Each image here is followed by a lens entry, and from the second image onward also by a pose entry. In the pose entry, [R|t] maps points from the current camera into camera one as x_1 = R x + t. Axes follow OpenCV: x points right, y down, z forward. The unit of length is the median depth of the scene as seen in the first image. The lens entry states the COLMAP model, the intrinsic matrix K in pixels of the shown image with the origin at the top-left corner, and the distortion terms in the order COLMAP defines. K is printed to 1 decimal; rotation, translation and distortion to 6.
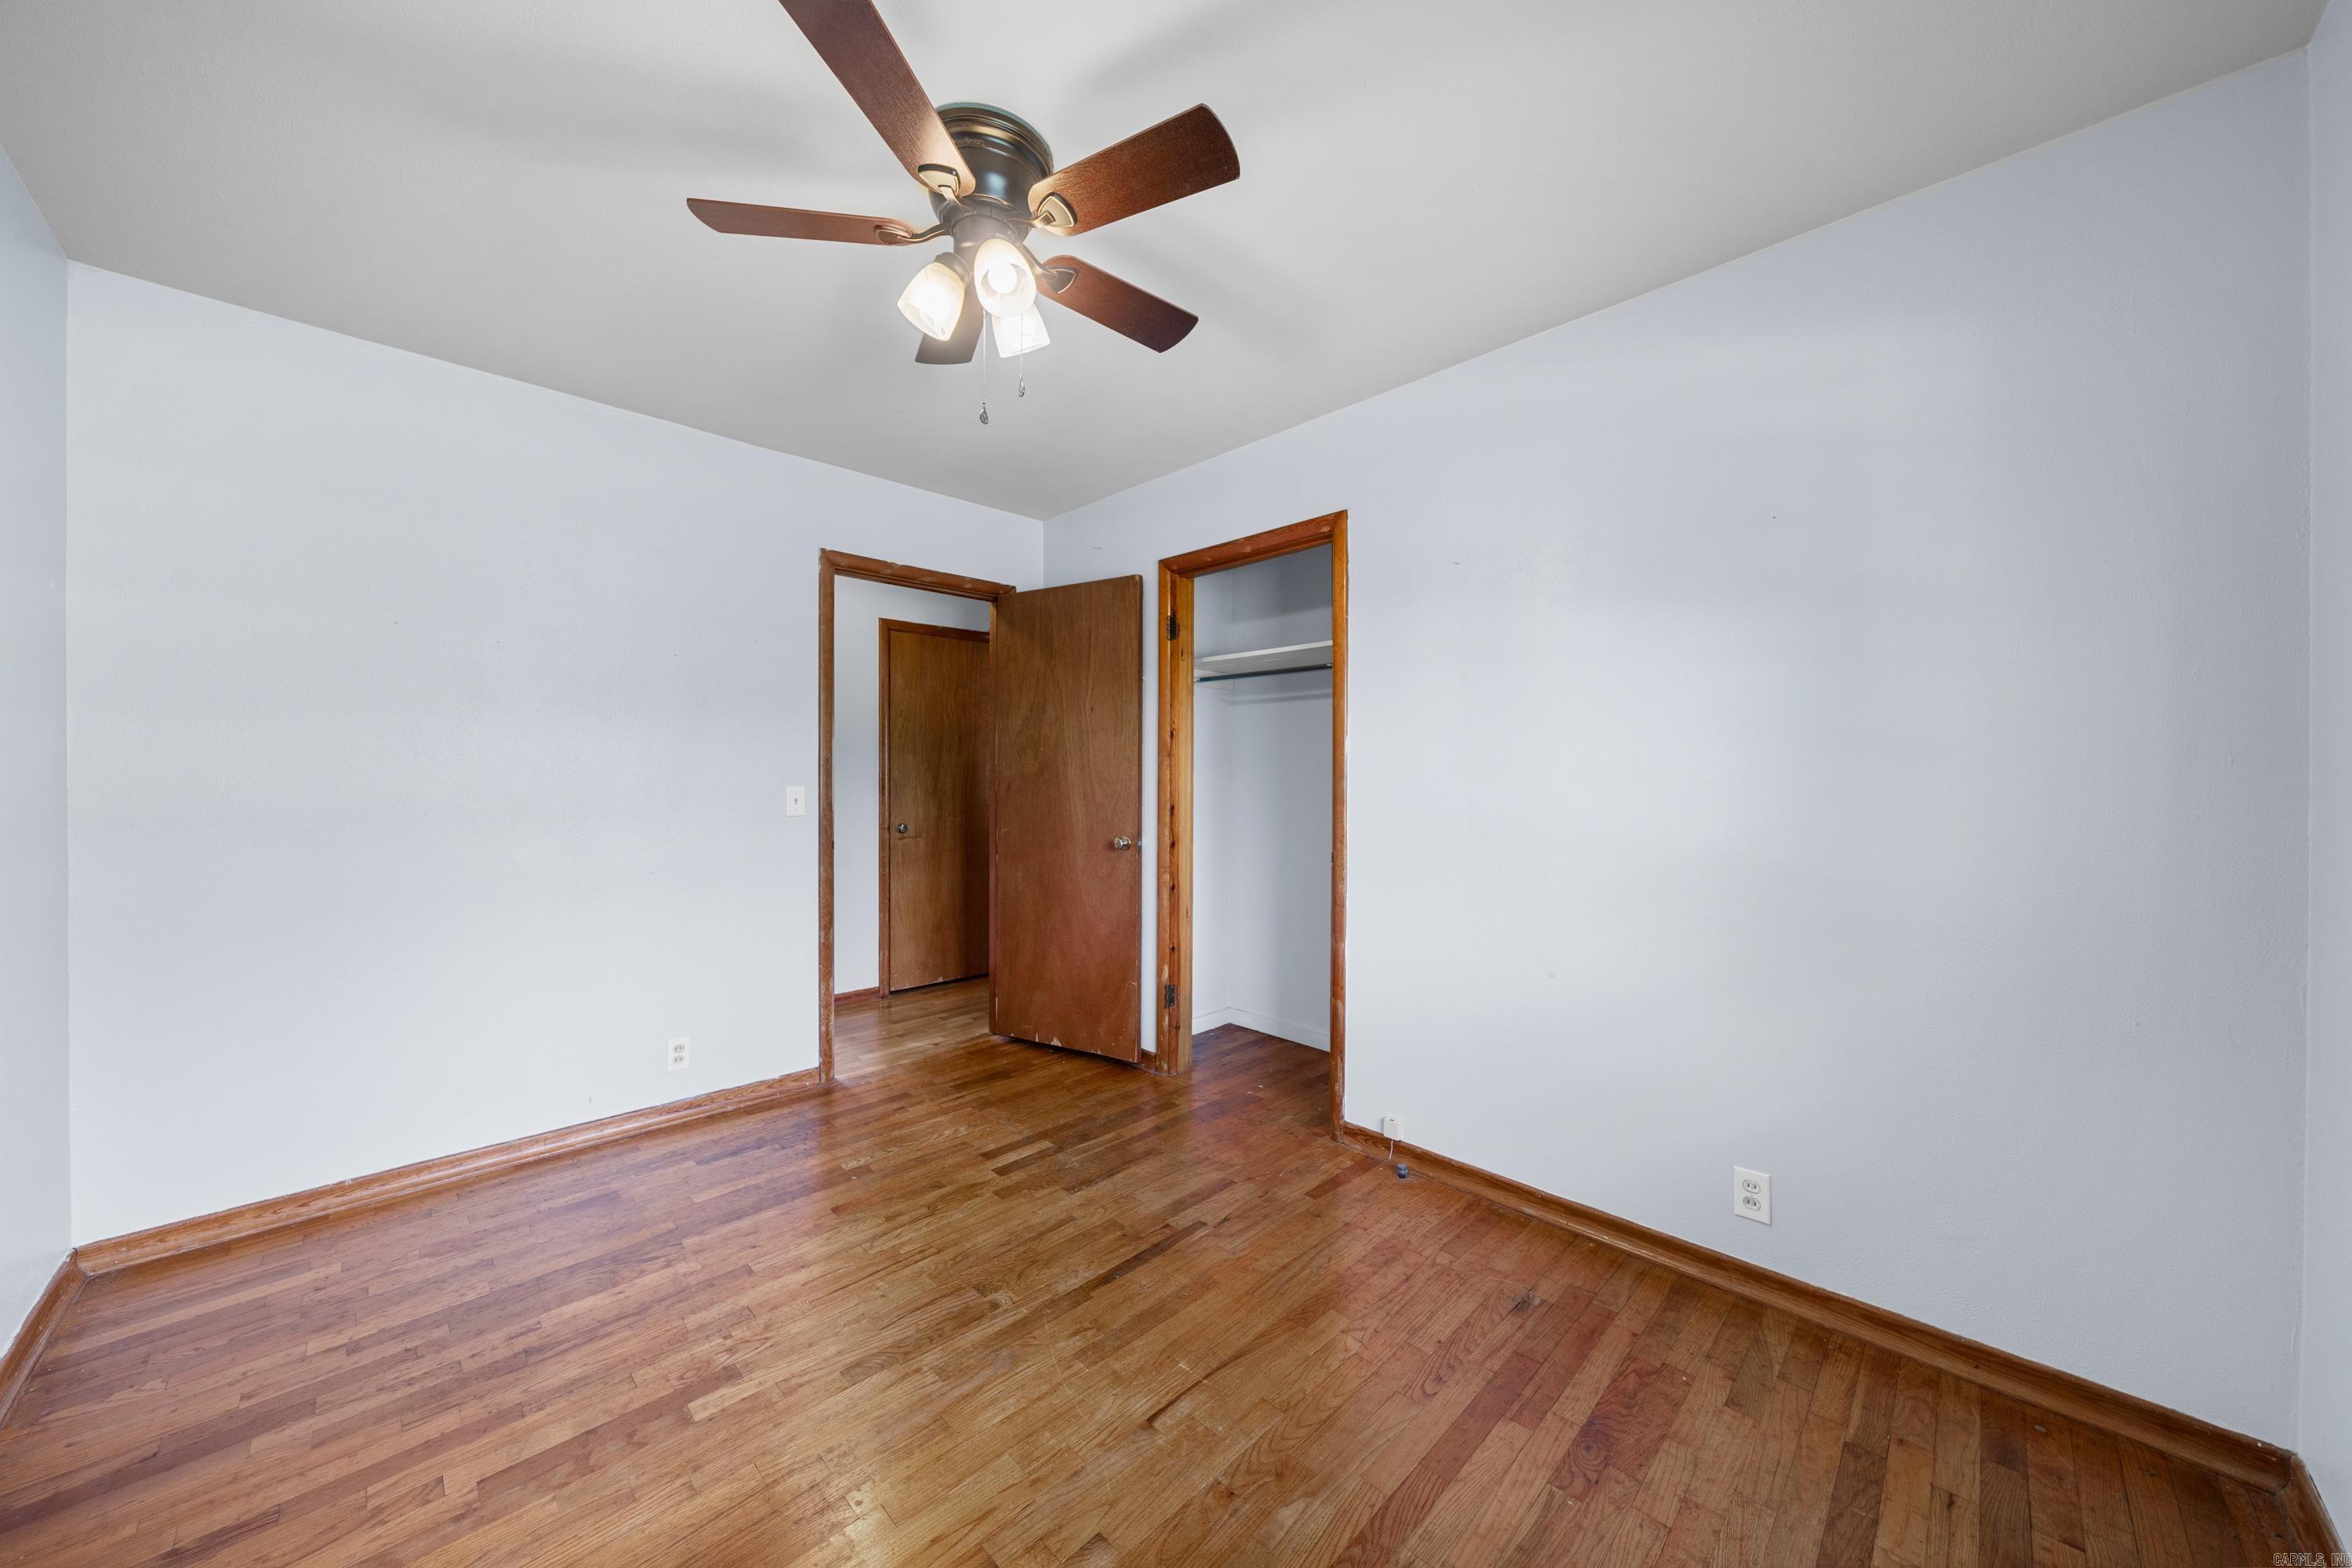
lens RADIAL K [[800.7, 0, 1183.4], [0, 800.7, 783.3], [0, 0, 1]] dist [-0.003636, -0.000295]
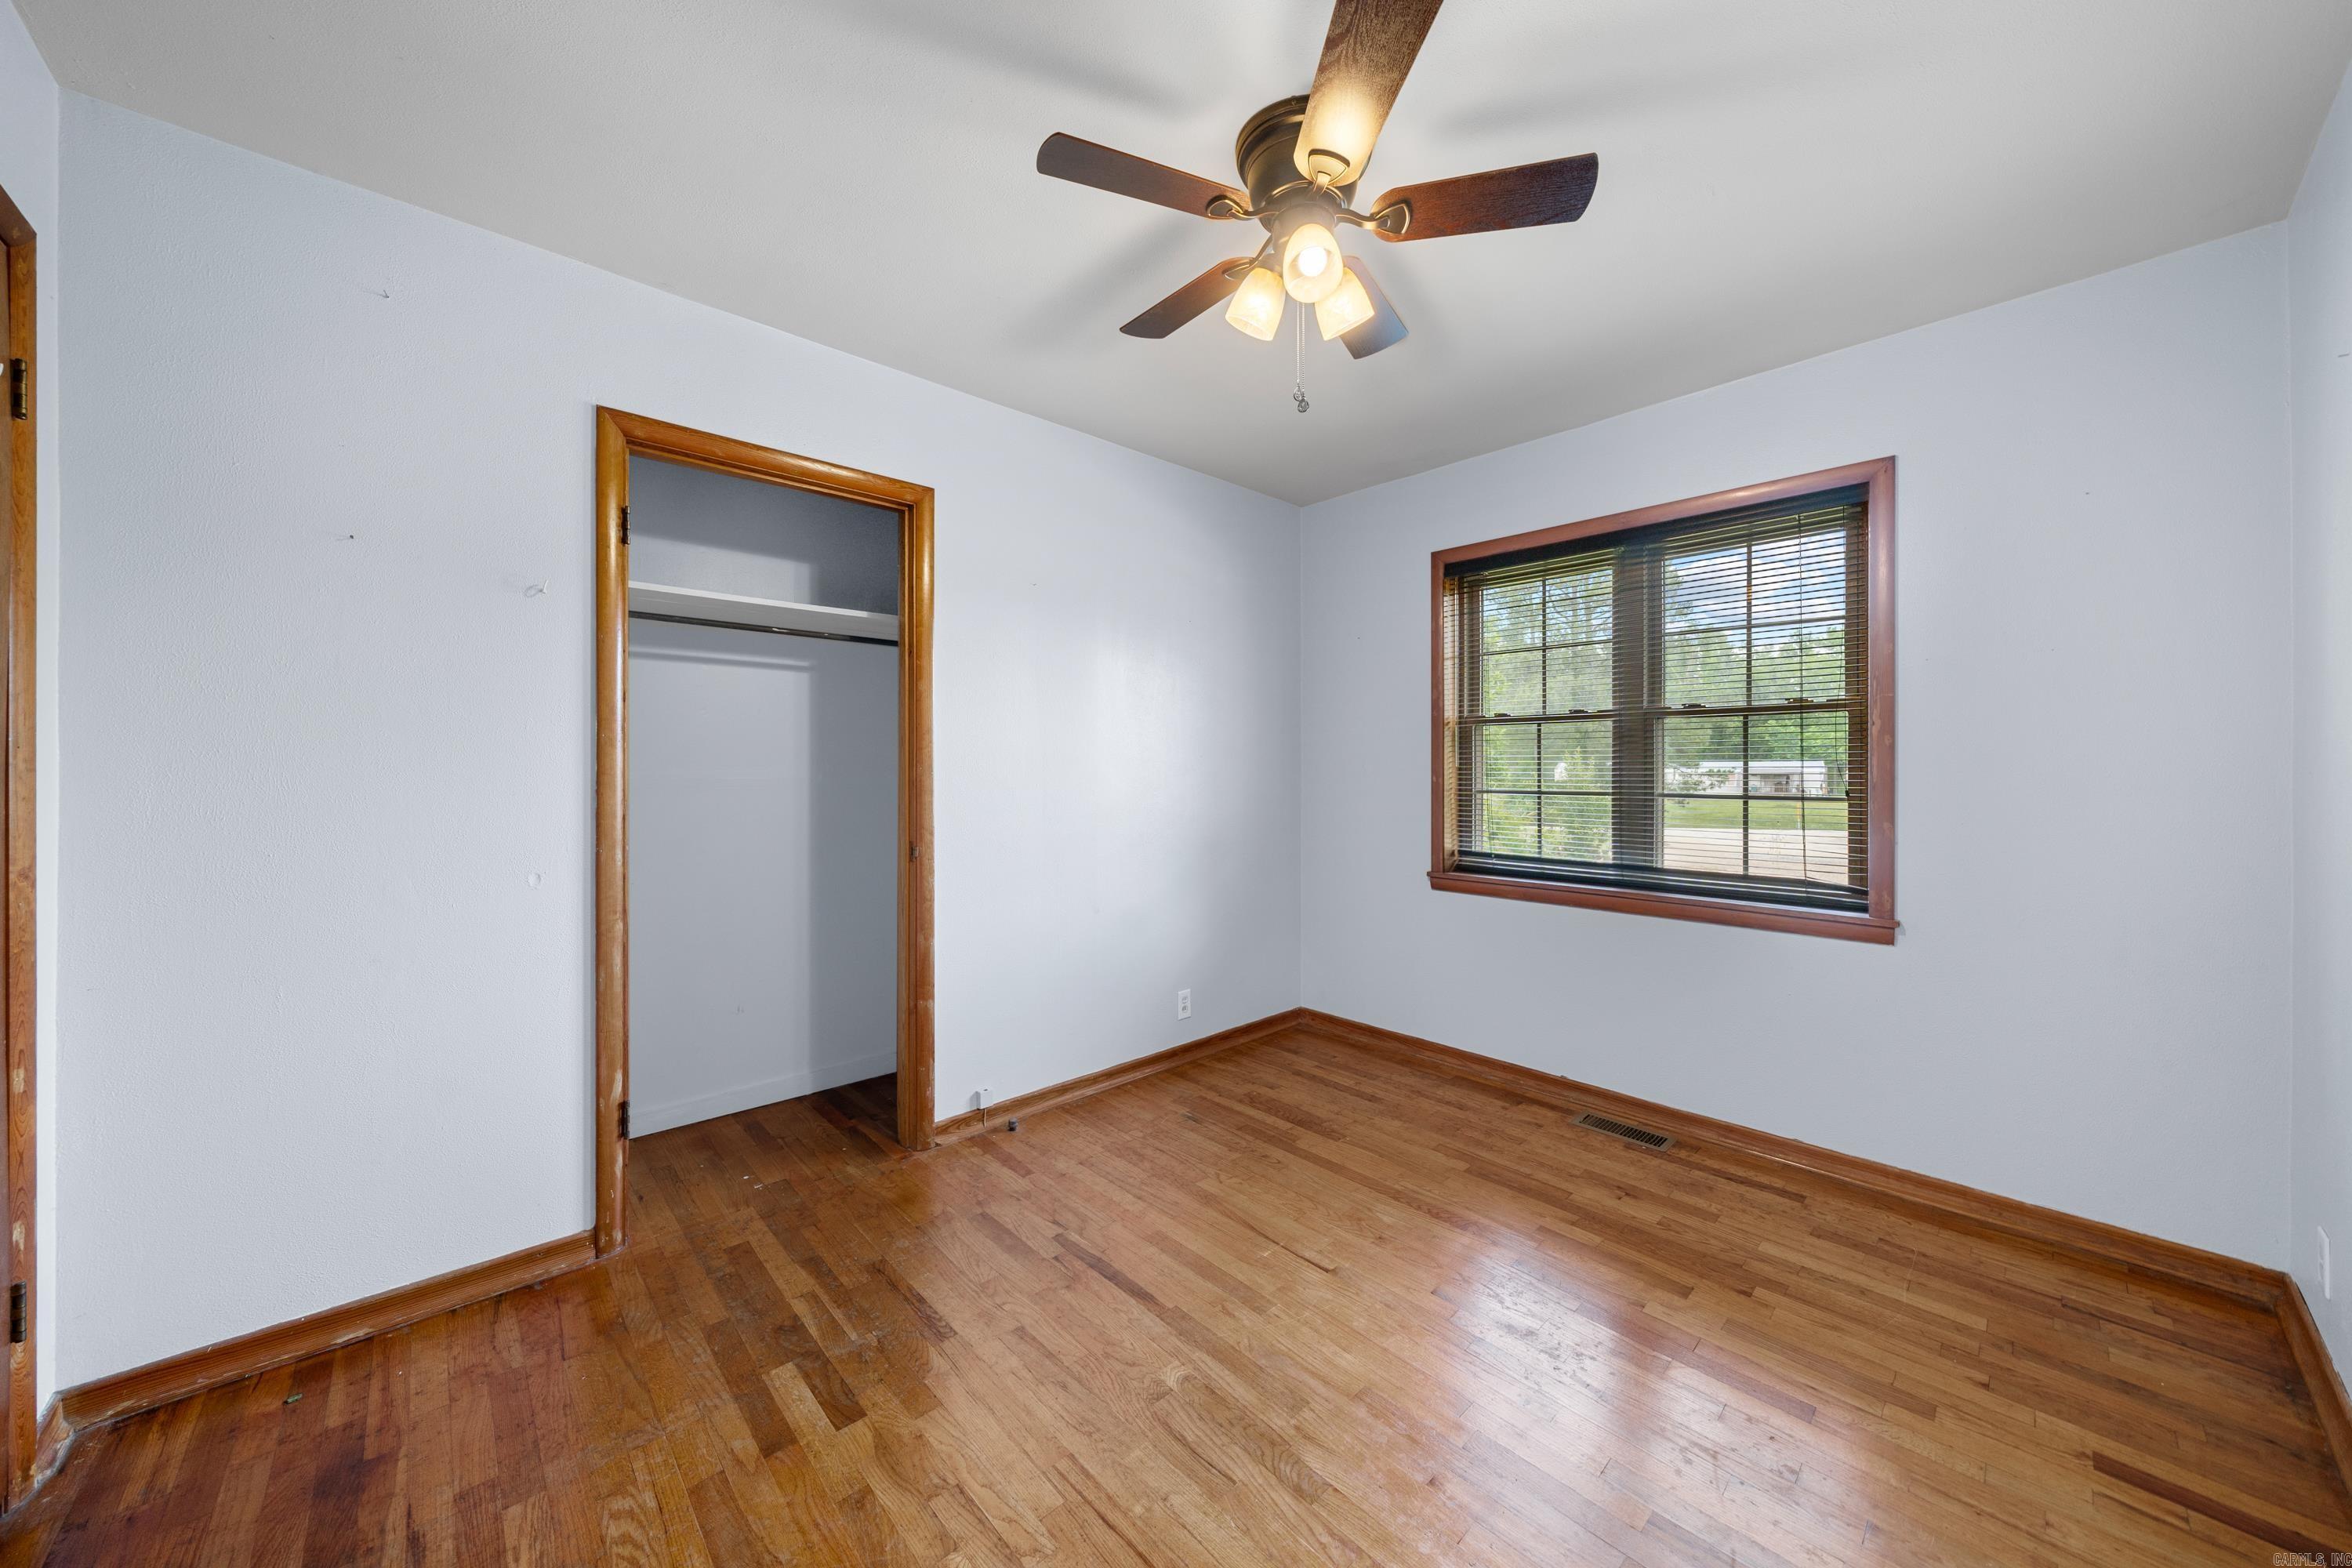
lens RADIAL K [[800.7, 0, 1181.7], [0, 800.7, 769.0], [0, 0, 1]] dist [-0.003636, -0.000295]
pose [[0.057358, -0.004110, 0.998345, -1.036983], [0.010753, 0.999936, 0.003499, -0.004169], [-0.998296, 0.010535, 0.057399, 0.904489]]
